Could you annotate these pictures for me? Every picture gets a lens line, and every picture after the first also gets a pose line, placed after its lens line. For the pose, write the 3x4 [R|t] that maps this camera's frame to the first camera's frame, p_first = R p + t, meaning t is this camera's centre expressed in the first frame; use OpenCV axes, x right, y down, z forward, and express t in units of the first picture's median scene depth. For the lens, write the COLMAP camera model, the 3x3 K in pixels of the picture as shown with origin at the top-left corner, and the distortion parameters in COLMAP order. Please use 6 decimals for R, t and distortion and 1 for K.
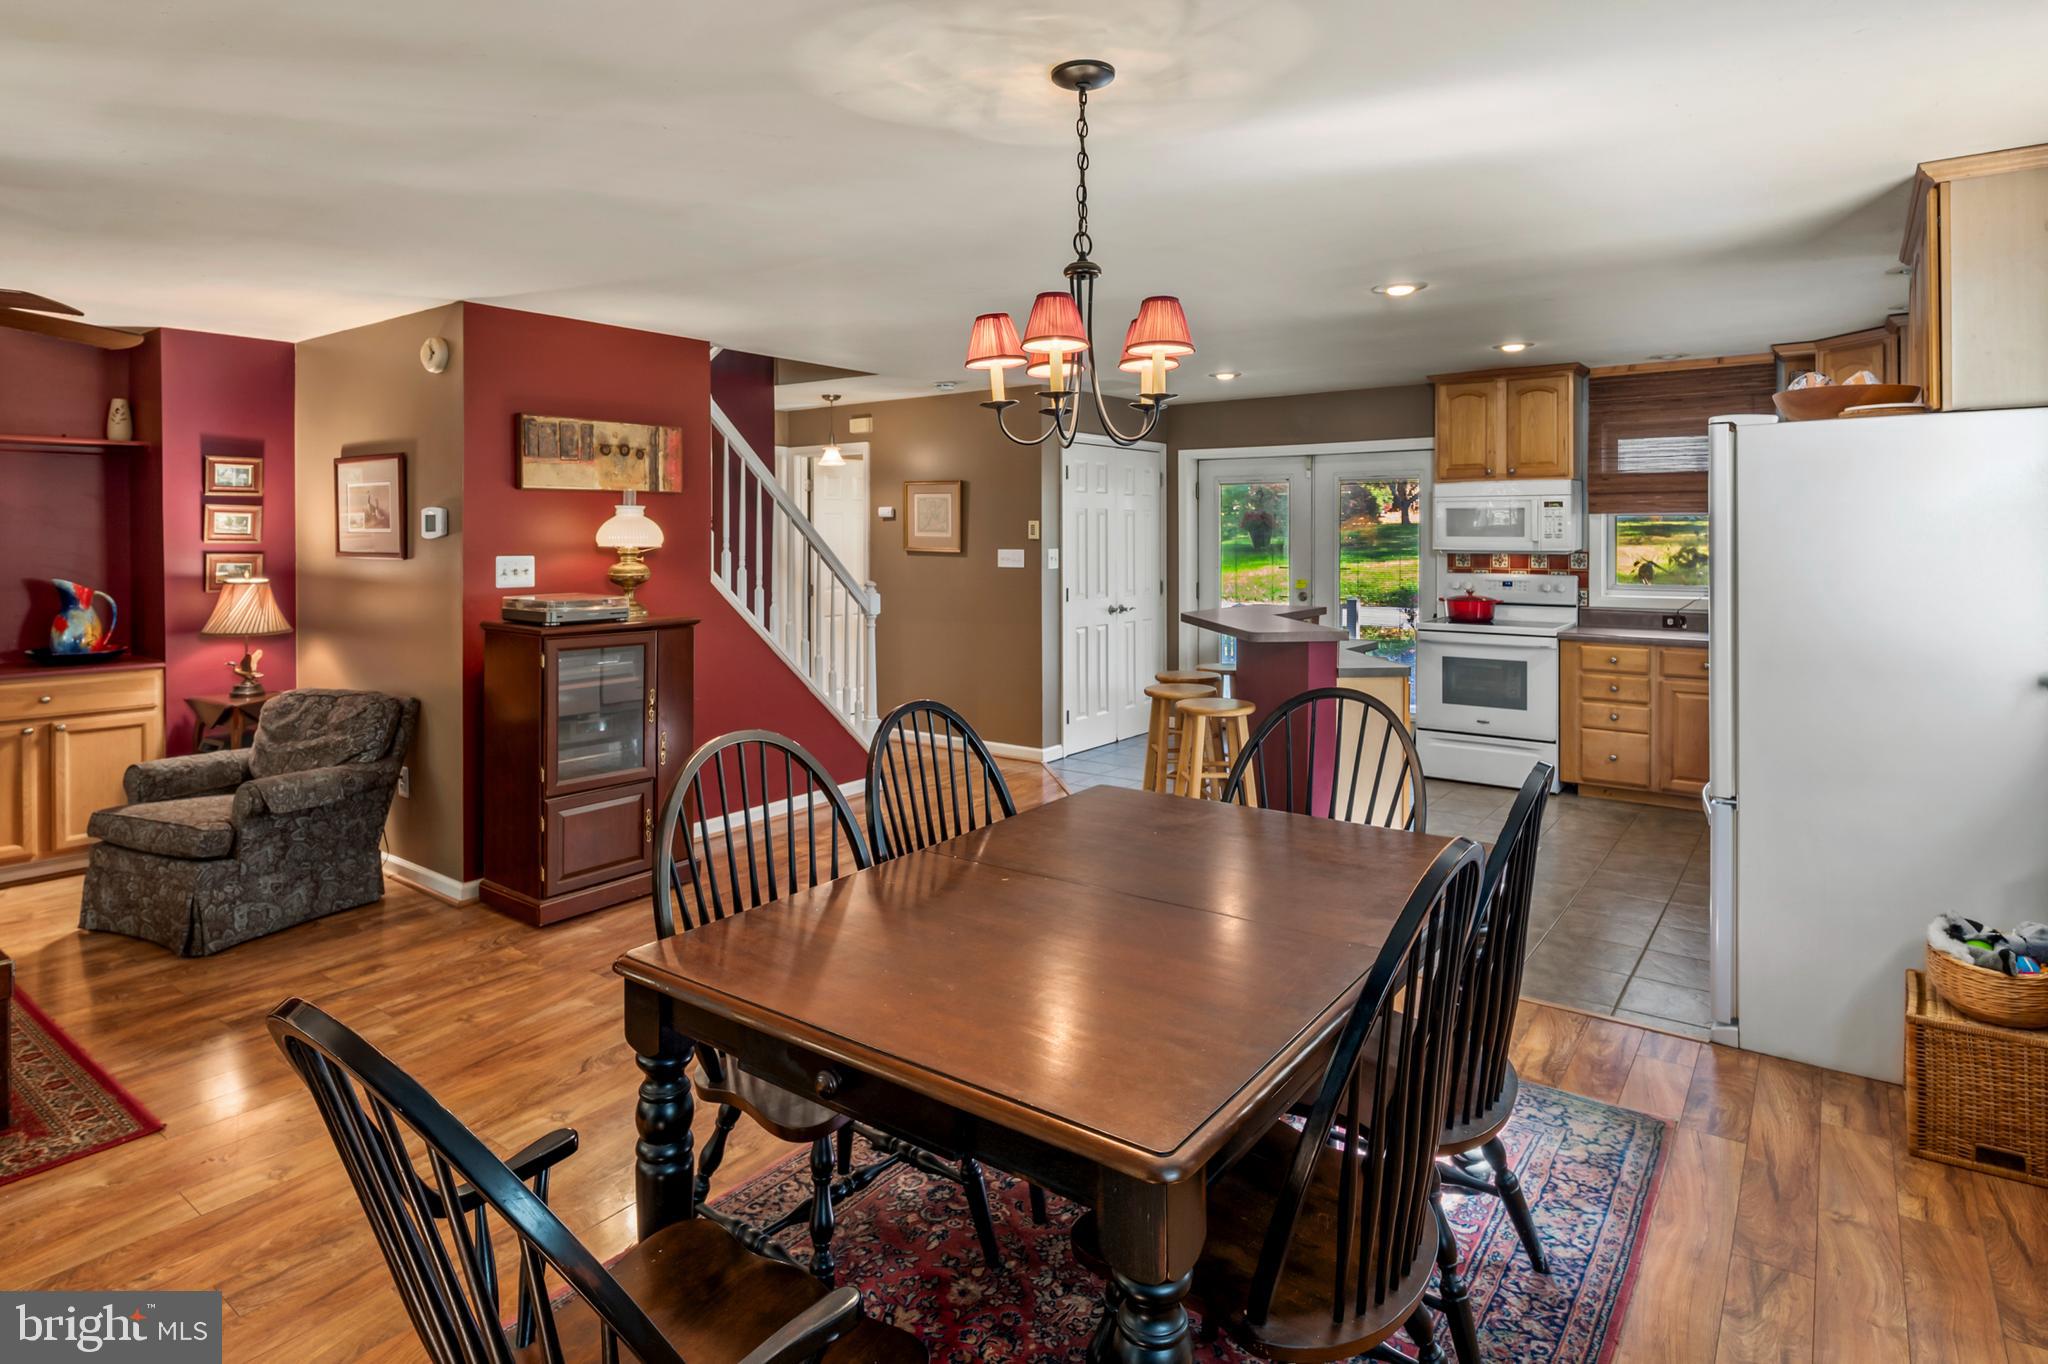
lens RADIAL K [[1111.2, 0, 1012.8], [0, 1111.2, 544.0], [0, 0, 1]] dist [-0.001893, -0.005864]
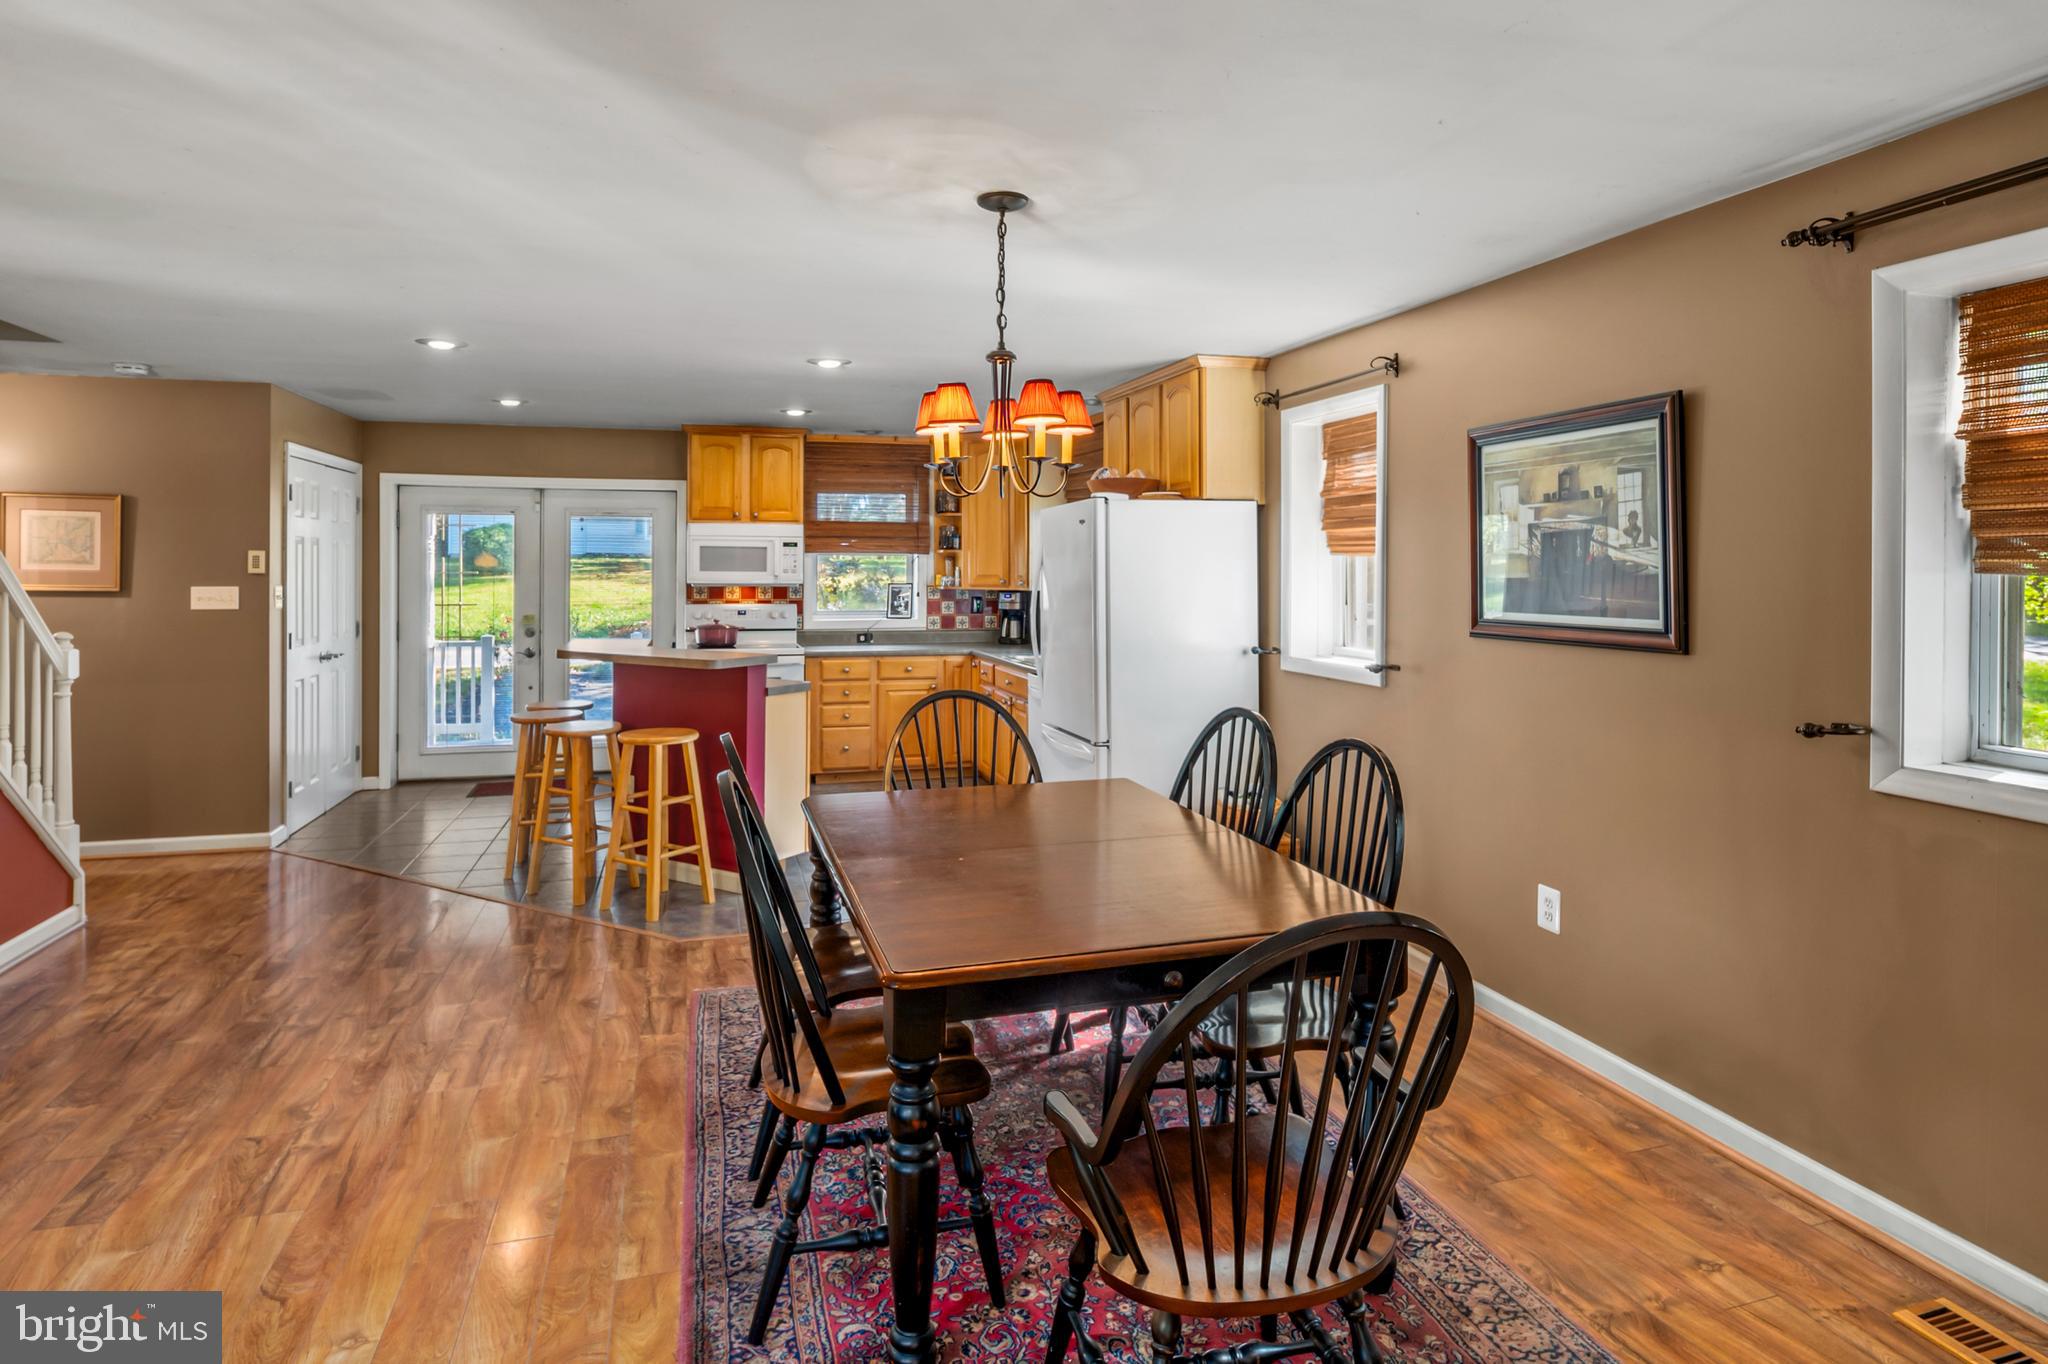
lens RADIAL K [[1114.6, 0, 1017.1], [0, 1114.6, 574.9], [0, 0, 1]] dist [-0.003211, -0.001234]
pose [[0.601111, -0.000156, 0.799165, -0.437333], [0.003230, 0.999992, -0.002235, 0.000445], [-0.799159, 0.003925, 0.601107, 0.109989]]
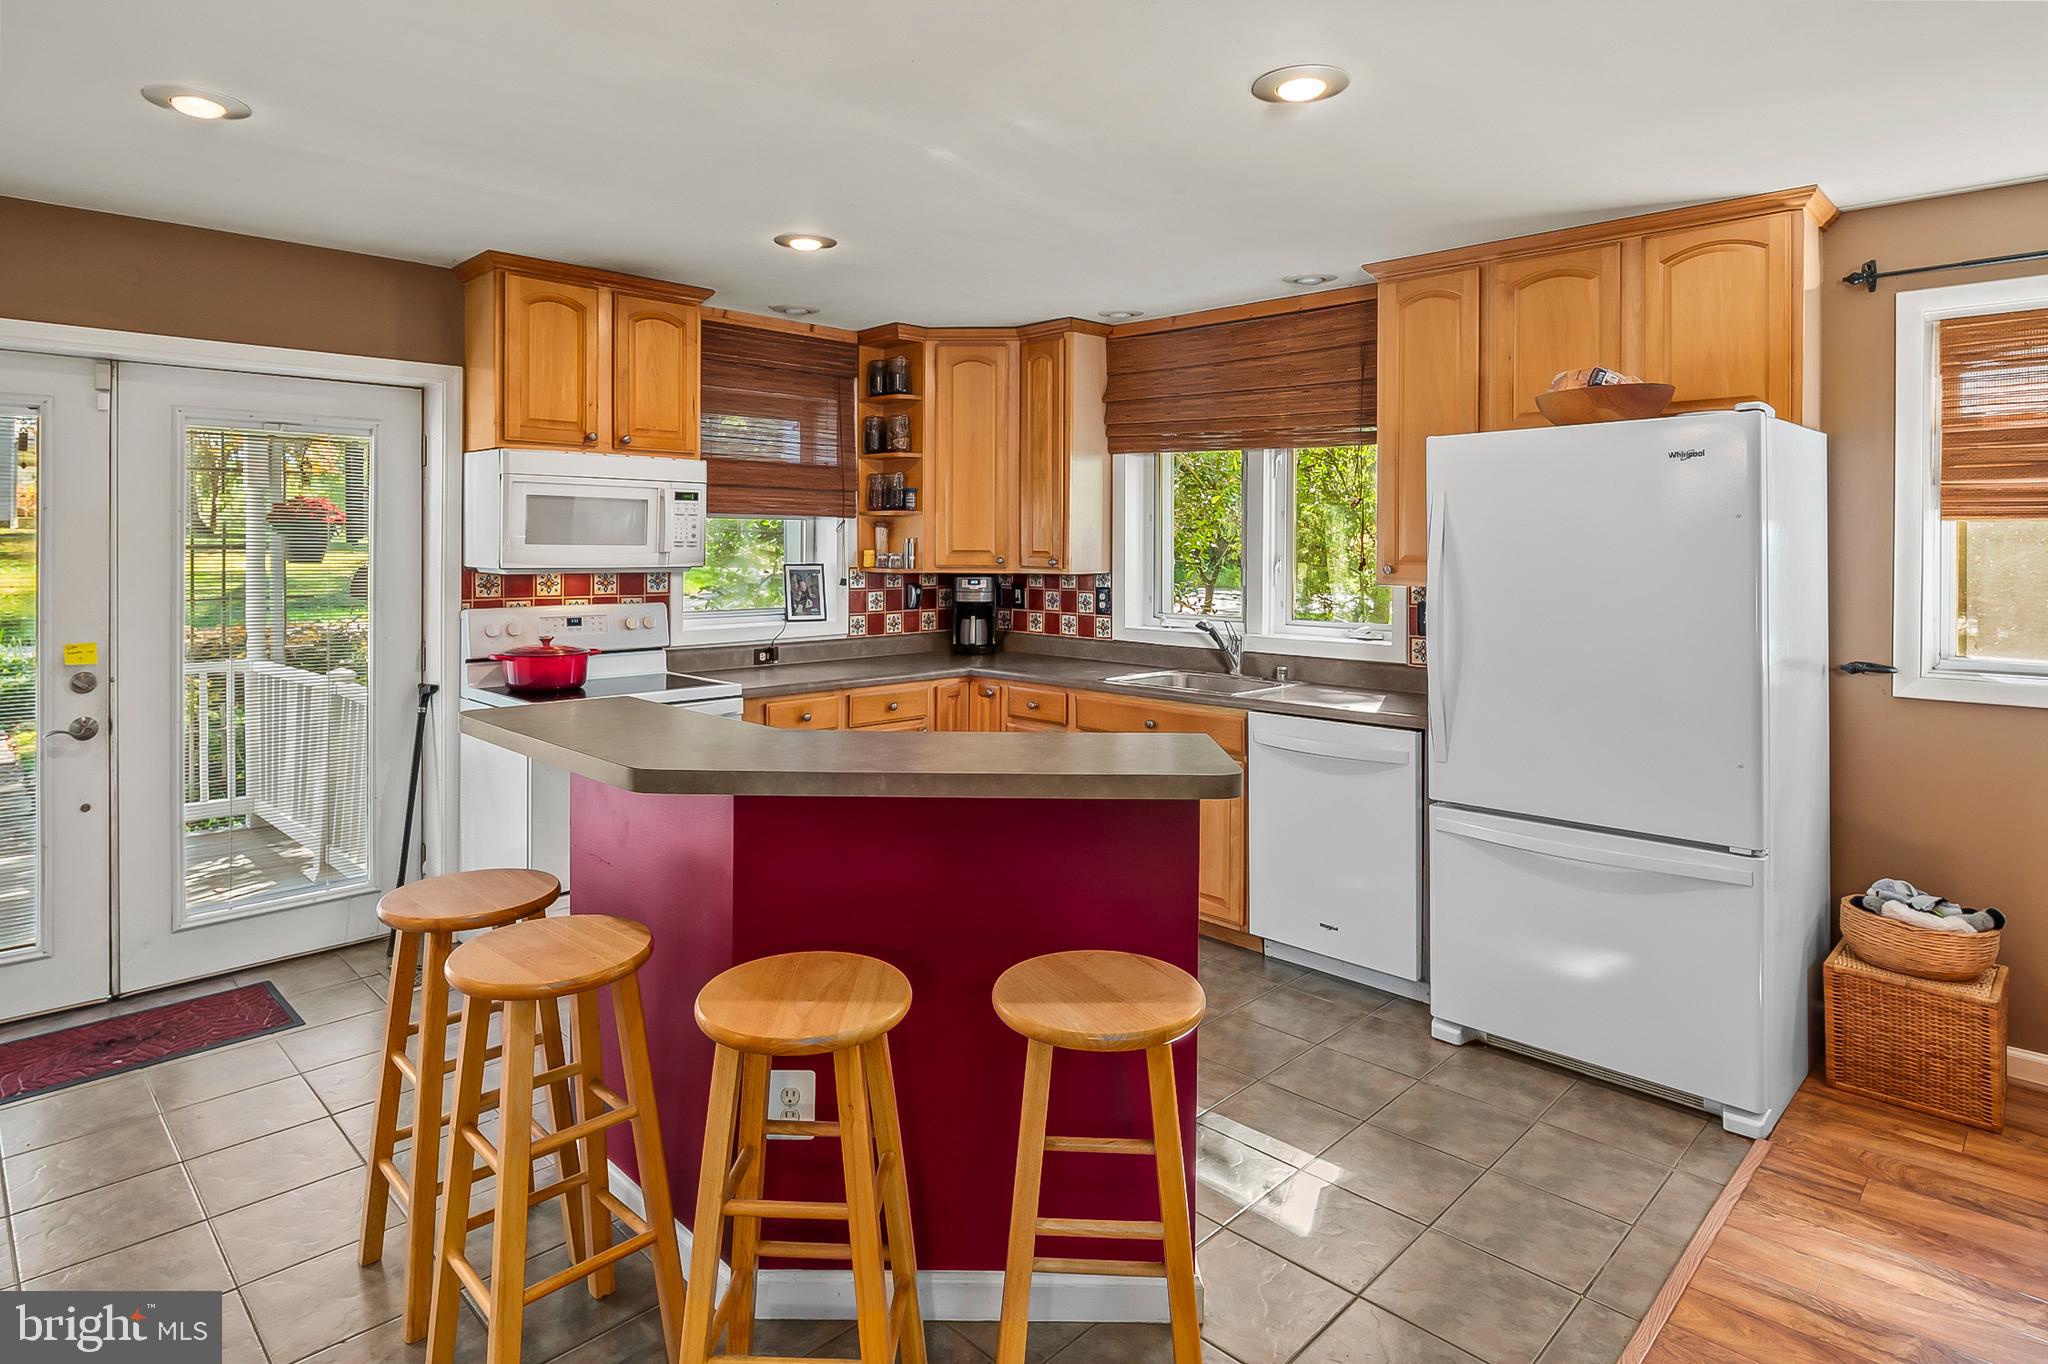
lens RADIAL K [[1119.0, 0, 1019.8], [0, 1119.0, 544.3], [0, 0, 1]] dist [-0.003451, -0.001751]
pose [[0.133933, 0.003588, 0.990984, -0.197036], [0.006415, 0.999969, -0.004488, -0.003905], [-0.990970, 0.006958, 0.133906, 0.956949]]
